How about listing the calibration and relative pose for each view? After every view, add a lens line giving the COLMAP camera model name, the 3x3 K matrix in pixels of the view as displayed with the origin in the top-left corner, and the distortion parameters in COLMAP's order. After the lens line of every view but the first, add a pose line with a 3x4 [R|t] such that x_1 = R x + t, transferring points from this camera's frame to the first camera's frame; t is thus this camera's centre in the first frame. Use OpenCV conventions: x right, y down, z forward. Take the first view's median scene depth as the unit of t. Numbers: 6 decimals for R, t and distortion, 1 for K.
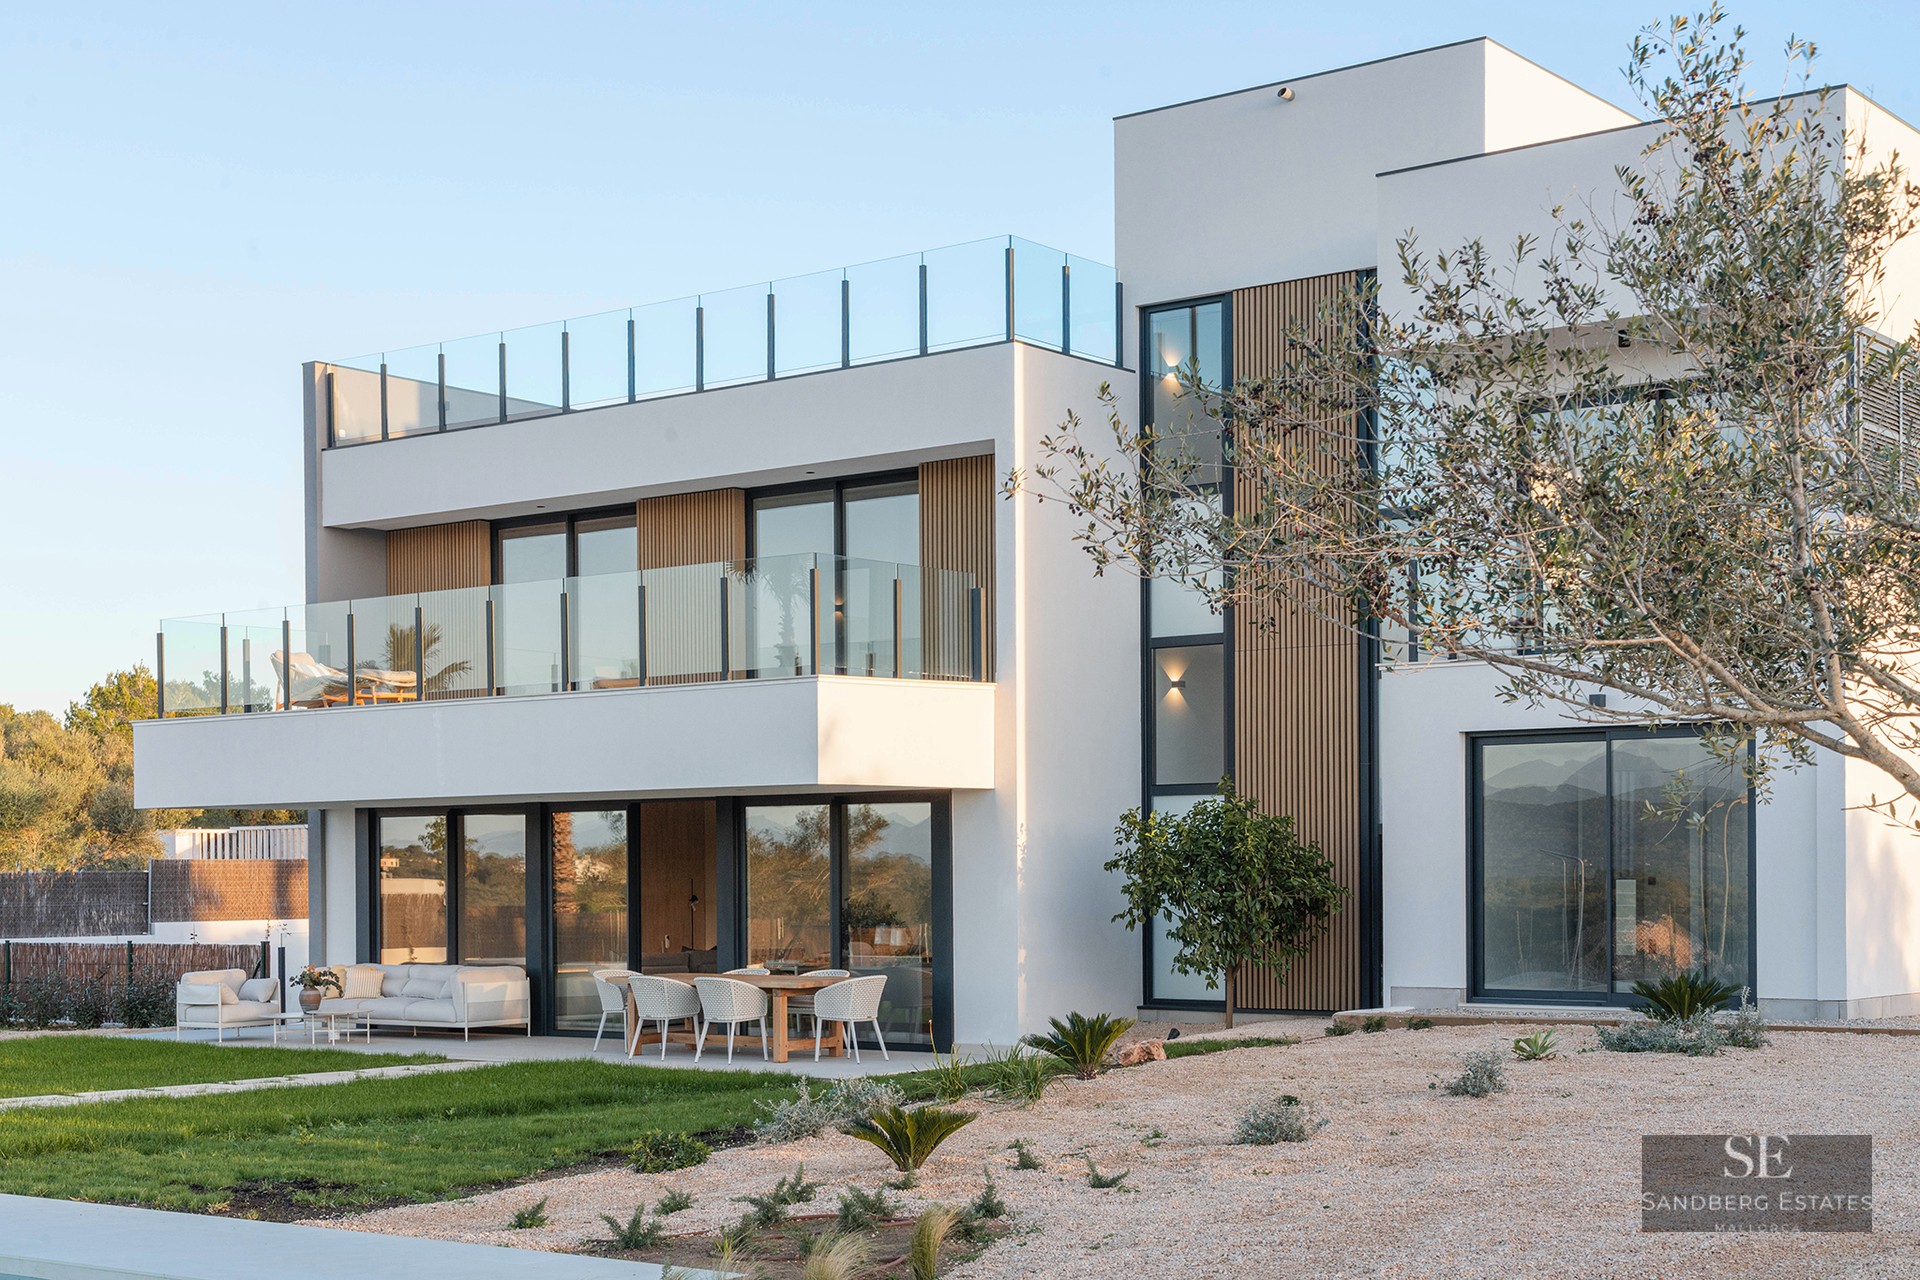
lens RADIAL K [[2608.8, 0, 1157.8], [0, 2608.8, 879.9], [0, 0, 1]] dist [0.028842, 0.058881]
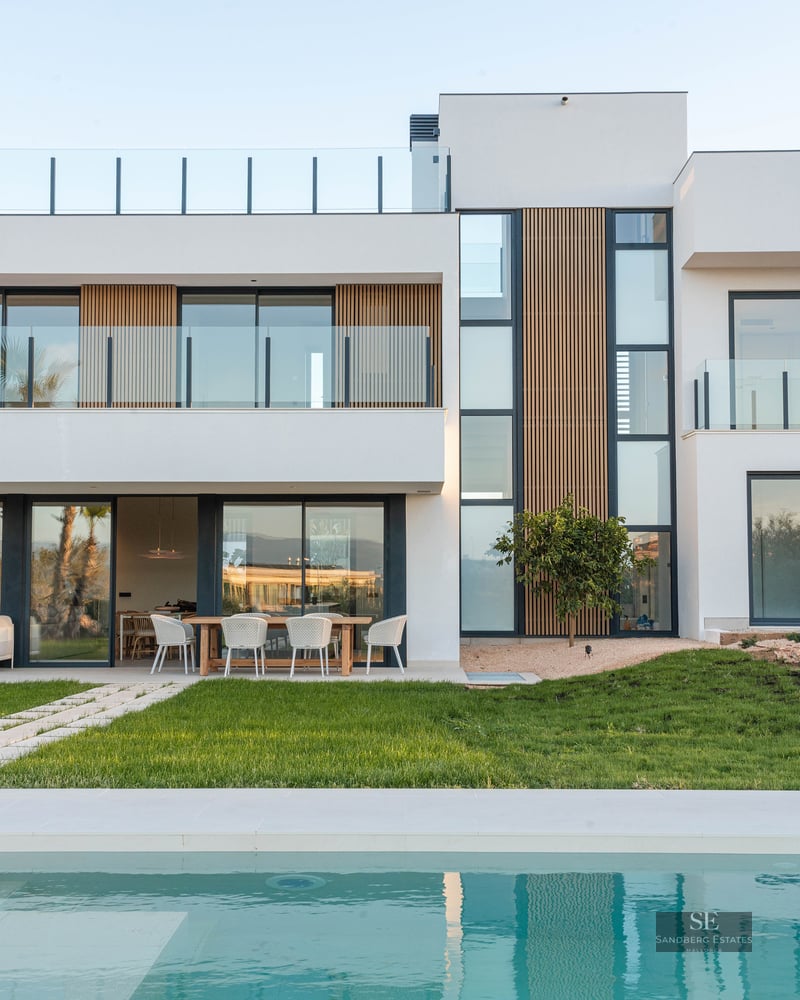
lens RADIAL K [[1365.8, 0, 401.7], [0, 1365.8, 497.4], [0, 0, 1]] dist [0.015199, 0.015693]
pose [[0.815737, 0.040408, 0.577010, -0.493034], [-0.004988, 0.998011, -0.062839, 0.015811], [-0.578401, 0.048382, 0.814316, 0.307085]]
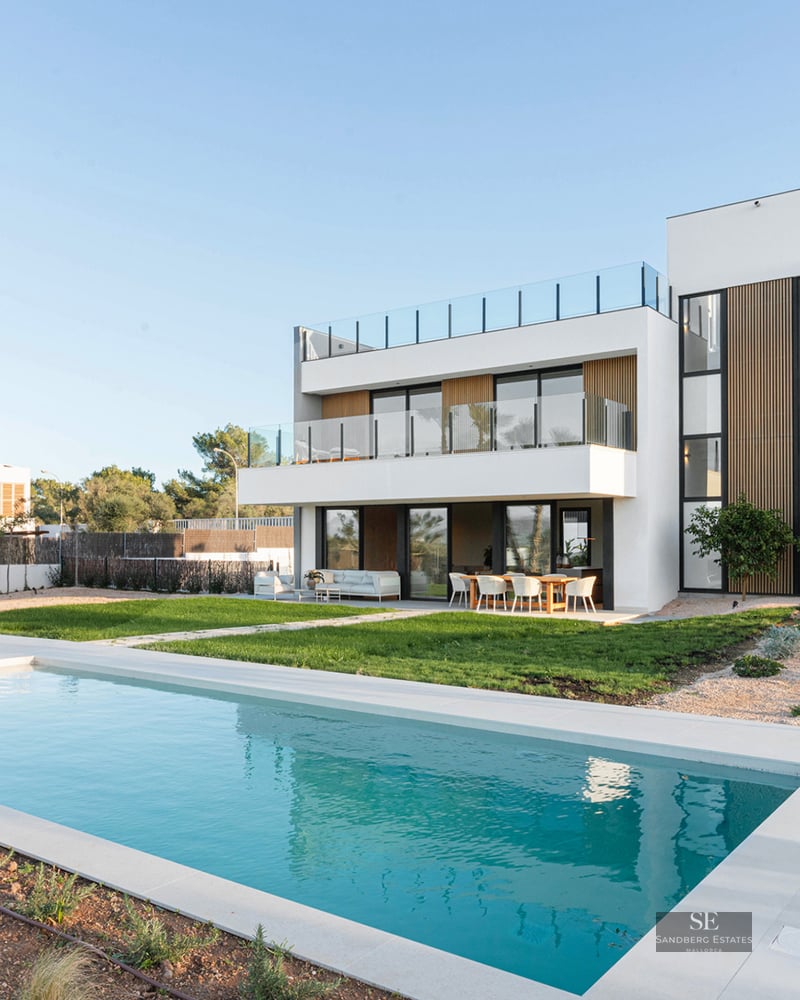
lens RADIAL K [[905.0, 0, 369.0], [0, 905.0, 537.8], [0, 0, 1]] dist [-0.001656, 0.001003]
pose [[0.999549, 0.007287, -0.029128, -0.247436], [-0.007397, 0.999966, -0.003667, 0.005287], [0.029100, 0.003881, 0.999569, 0.159565]]
